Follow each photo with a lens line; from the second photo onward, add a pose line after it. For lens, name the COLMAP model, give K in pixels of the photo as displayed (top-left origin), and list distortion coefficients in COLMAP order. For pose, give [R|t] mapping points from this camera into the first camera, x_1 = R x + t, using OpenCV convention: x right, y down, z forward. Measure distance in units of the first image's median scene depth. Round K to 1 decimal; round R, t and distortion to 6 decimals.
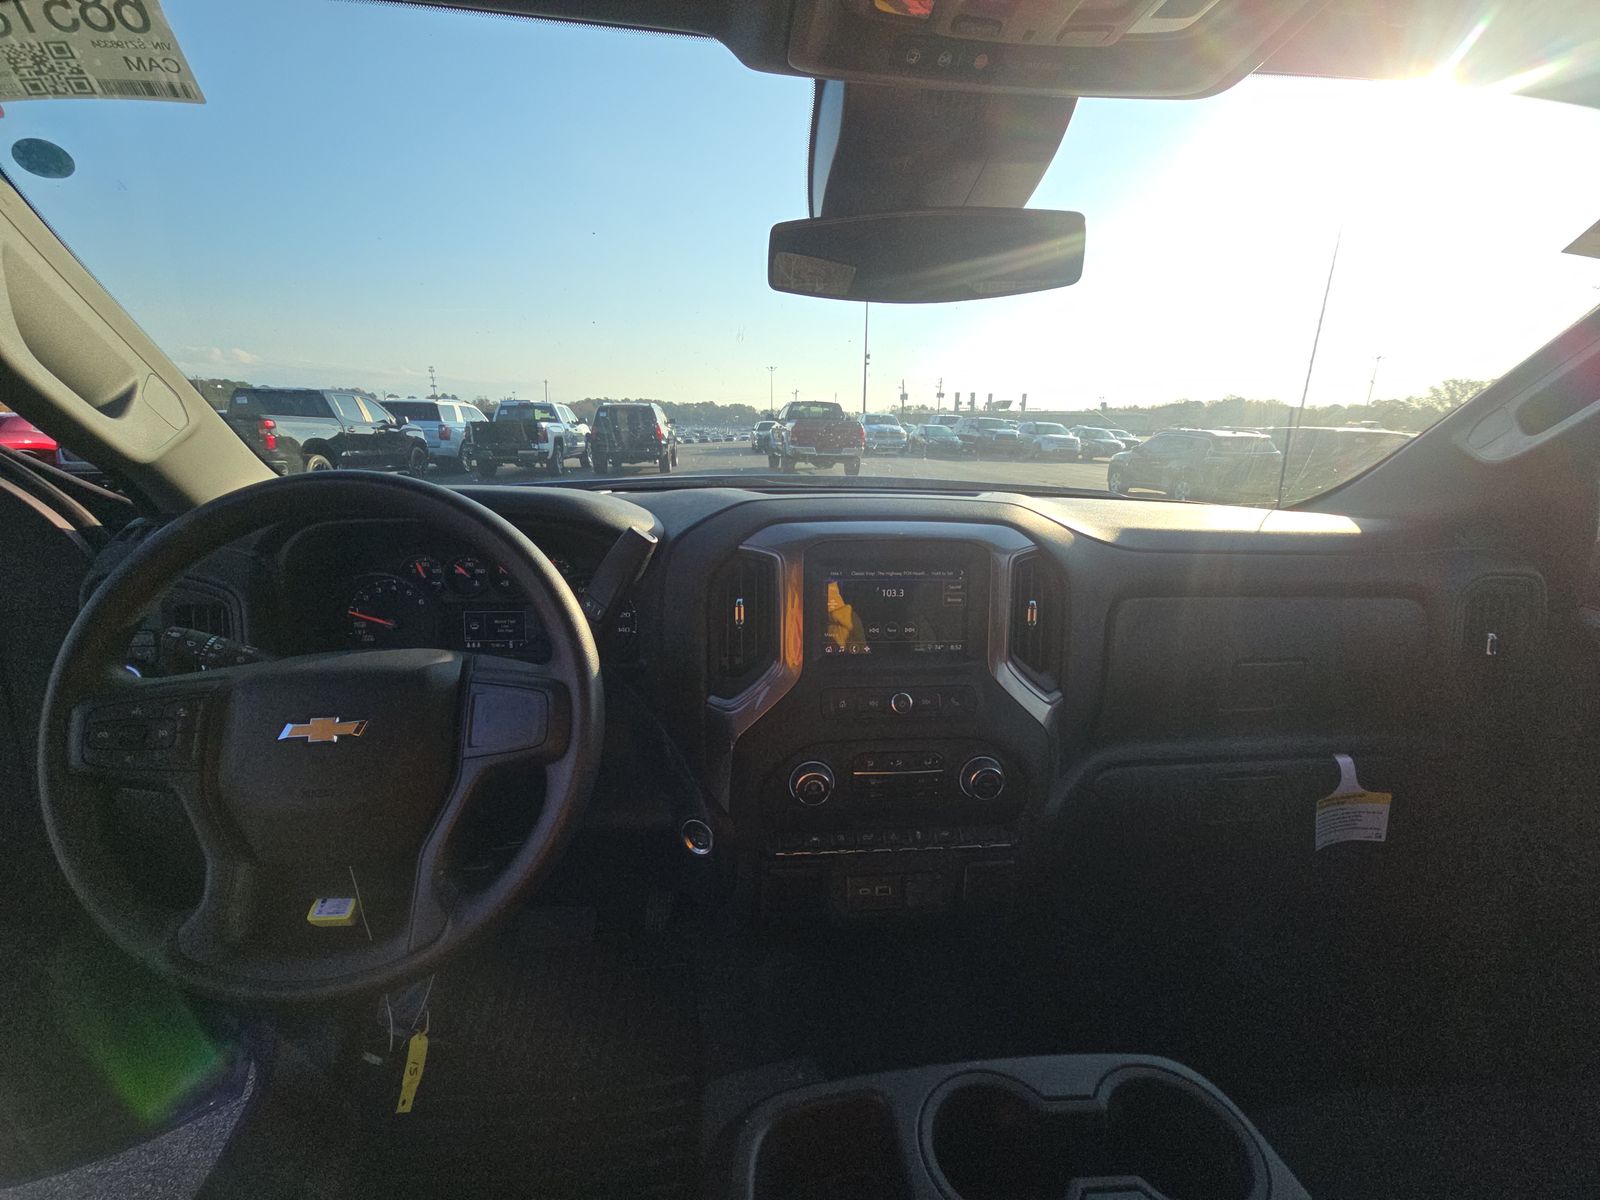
lens RADIAL K [[648.3, 0, 785.8], [0, 648.3, 605.8], [0, 0, 1]] dist [-0.006976, 0.000402]
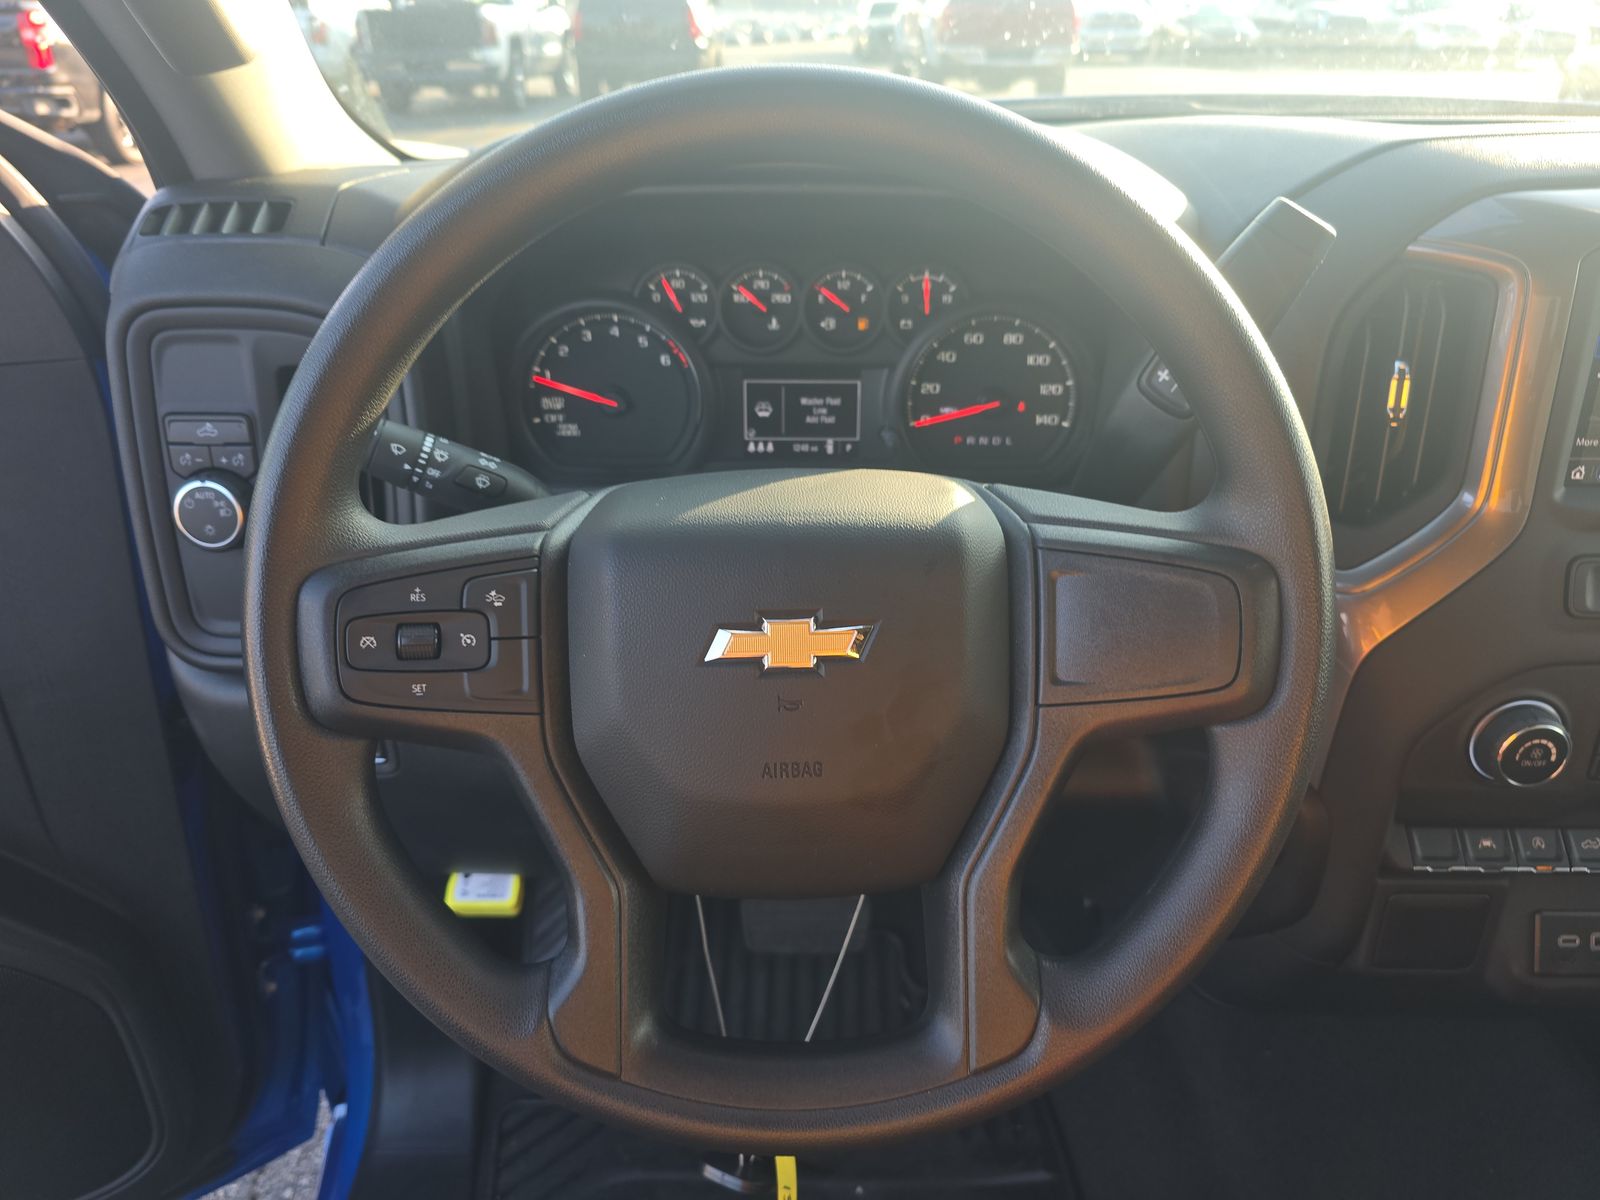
lens RADIAL K [[1098.3, 0, 803.7], [0, 1098.3, 617.3], [0, 0, 1]] dist [0.030774, -0.016481]
pose [[0.995054, 0.031260, -0.094290, -0.367614], [-0.008630, 0.972811, 0.231438, -0.010627], [0.098961, -0.229480, 0.968269, 0.121360]]
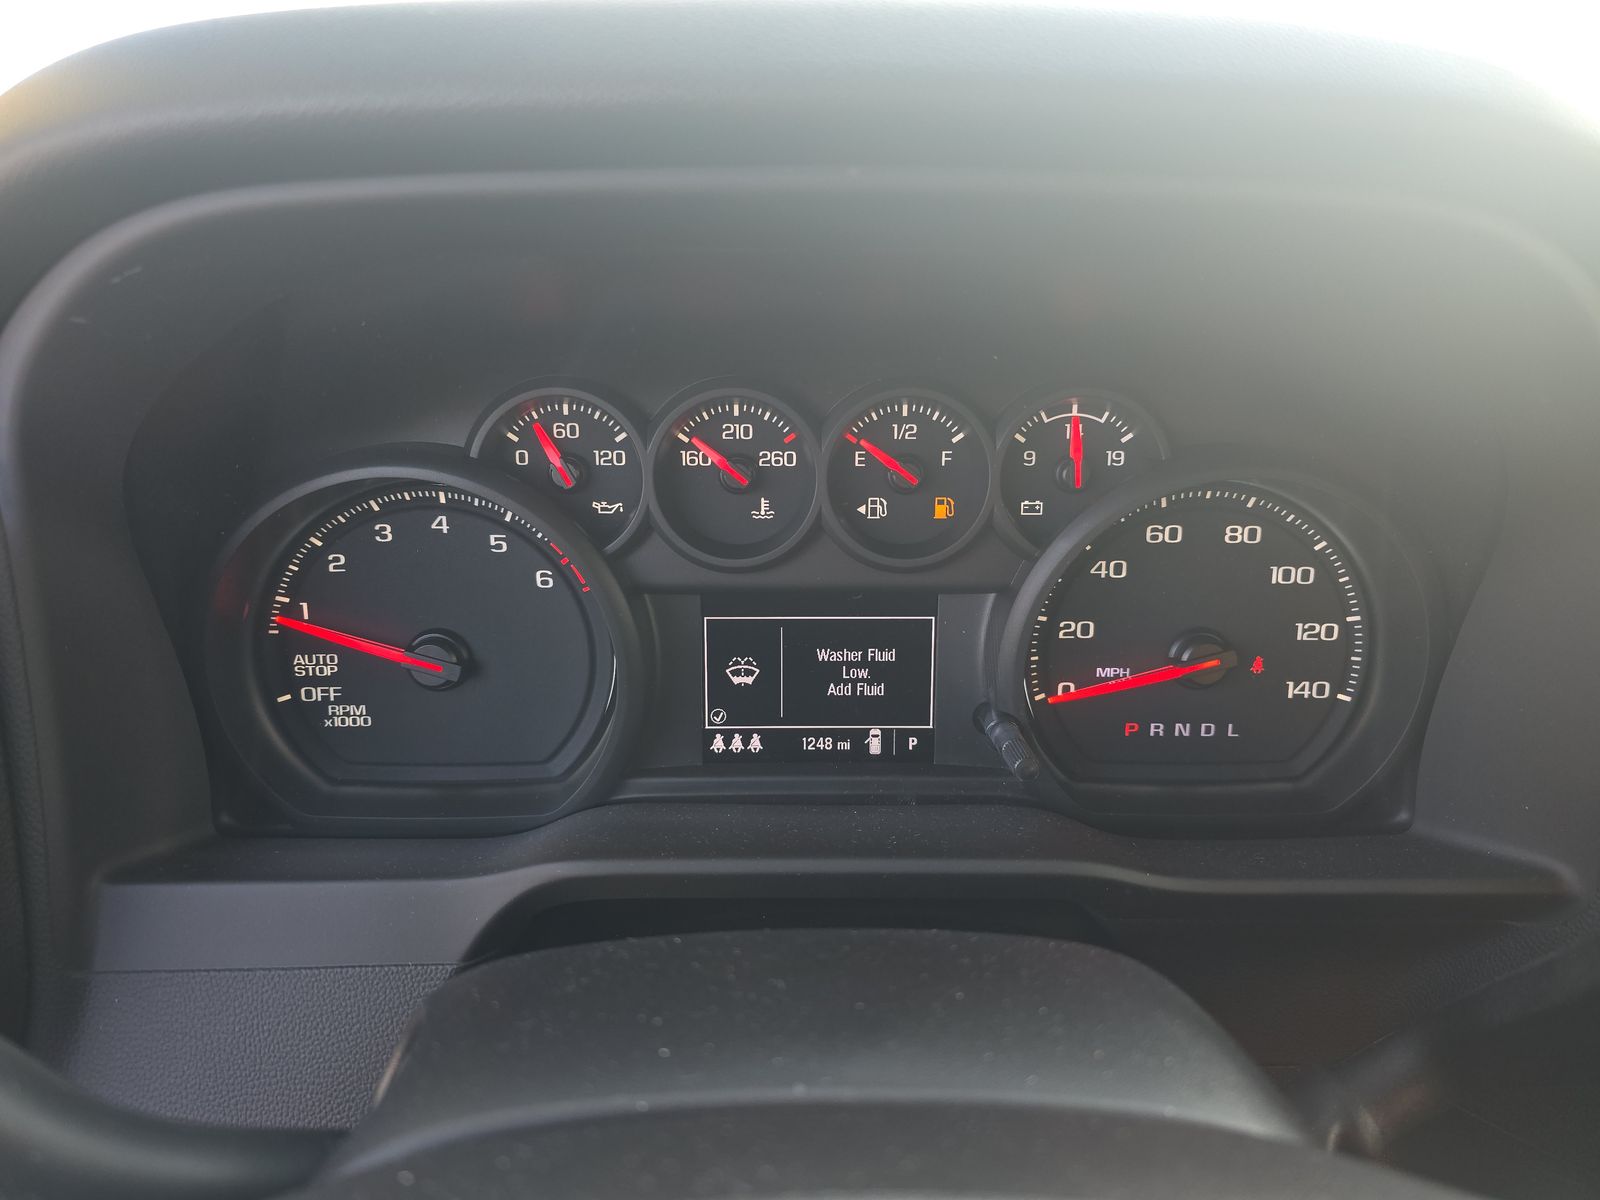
lens RADIAL K [[1098.3, 0, 804.3], [0, 1098.3, 593.0], [0, 0, 1]] dist [0.030774, -0.016481]
pose [[0.995958, 0.012623, -0.088933, -0.424995], [-0.004244, 0.995584, 0.093781, -0.041682], [0.089724, -0.093025, 0.991613, 0.581977]]
